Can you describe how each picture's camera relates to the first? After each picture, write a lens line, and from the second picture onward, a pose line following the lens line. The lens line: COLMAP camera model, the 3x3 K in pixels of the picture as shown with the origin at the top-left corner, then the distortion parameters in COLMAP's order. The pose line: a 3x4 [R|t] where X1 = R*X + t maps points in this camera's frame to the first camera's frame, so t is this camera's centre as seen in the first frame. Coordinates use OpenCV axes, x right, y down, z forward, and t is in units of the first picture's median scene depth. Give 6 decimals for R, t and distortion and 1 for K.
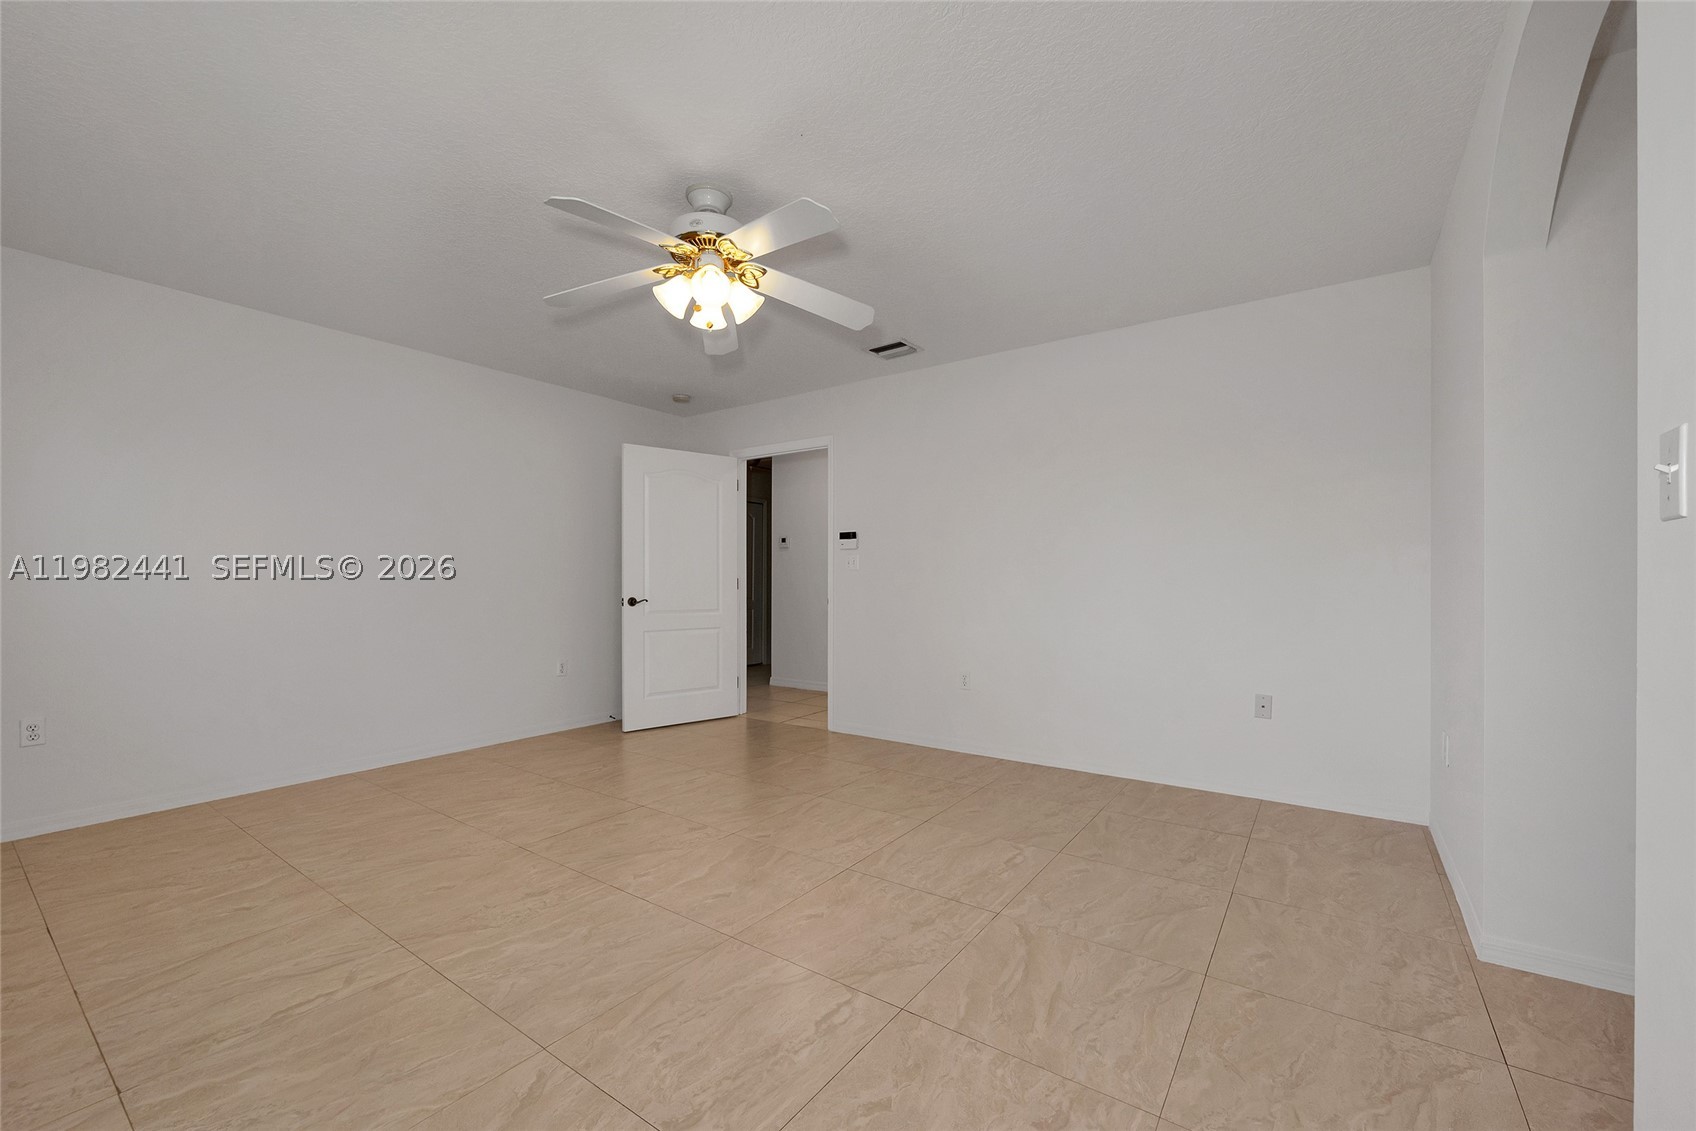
lens RADIAL K [[675.4, 0, 839.0], [0, 675.4, 571.9], [0, 0, 1]] dist [-0.008836, -0.000143]
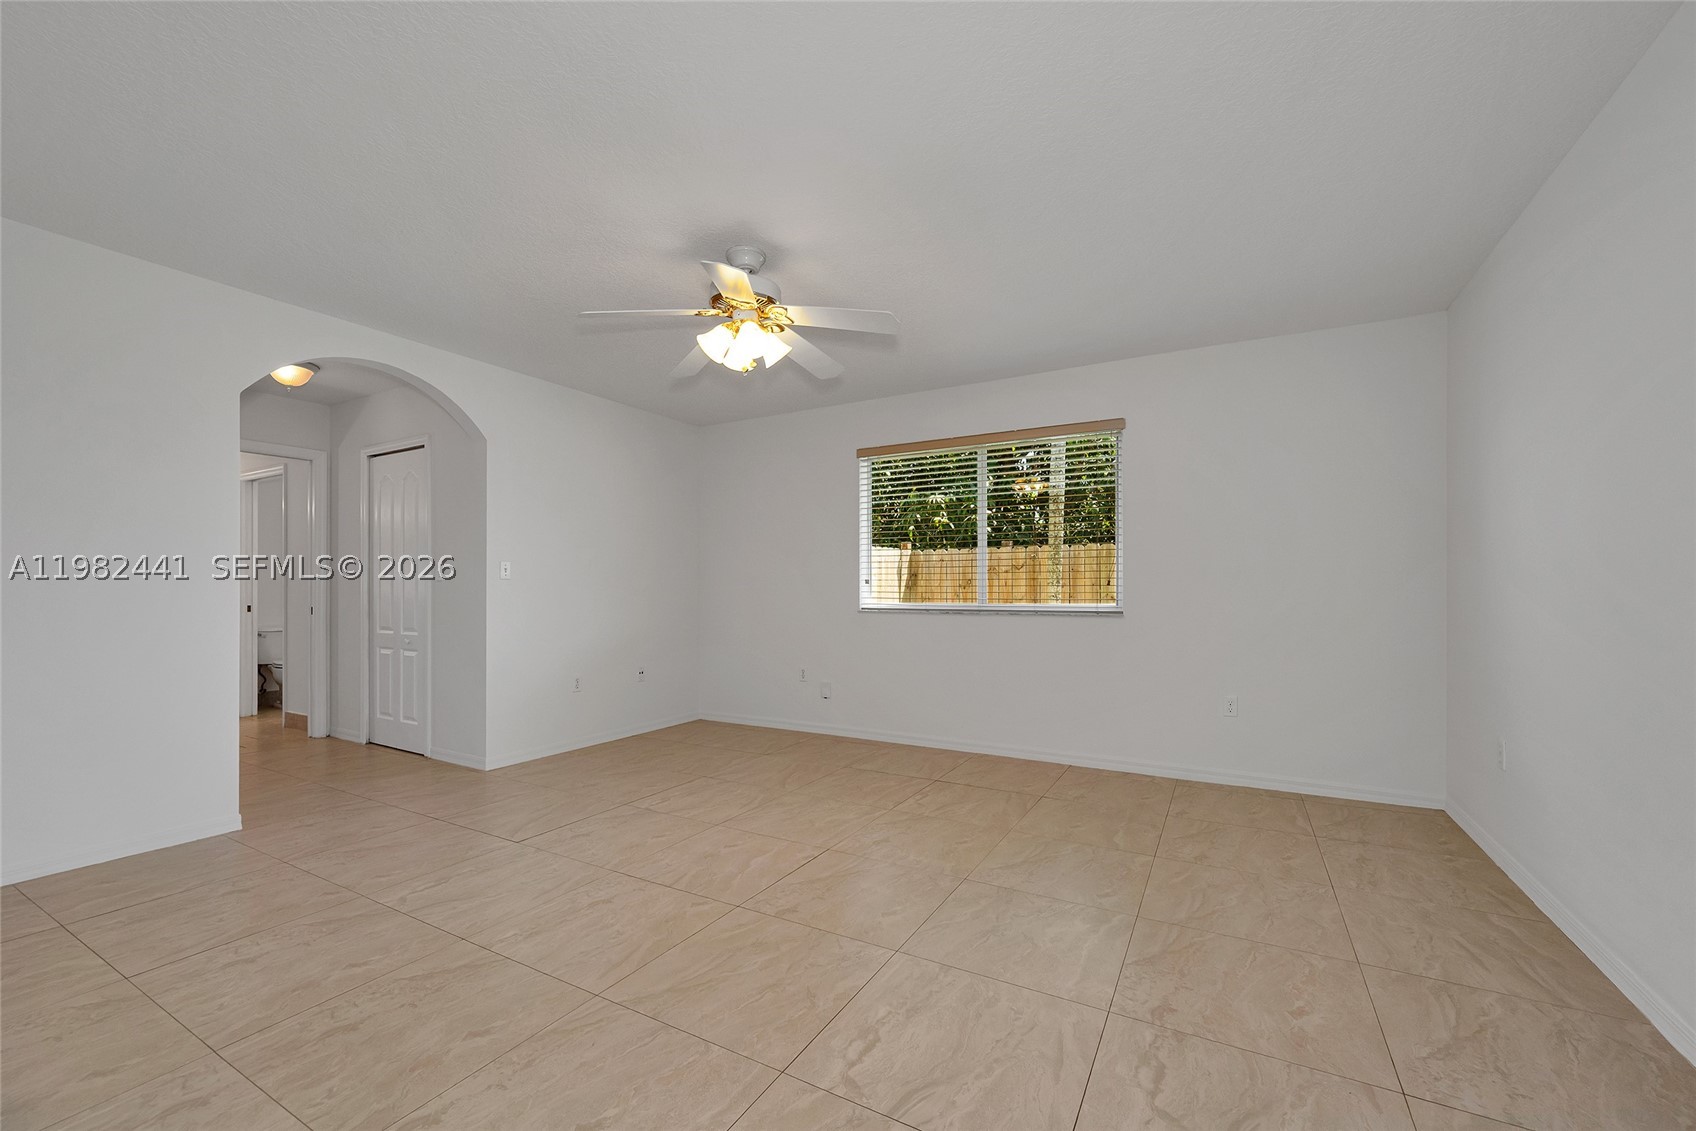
lens RADIAL K [[675.4, 0, 839.0], [0, 675.4, 571.9], [0, 0, 1]] dist [-0.008836, -0.000143]
pose [[-0.993691, -0.002481, -0.112122, -0.206376], [0.001925, 0.999230, -0.039175, 0.022743], [0.112133, -0.039144, -0.992922, 2.031367]]
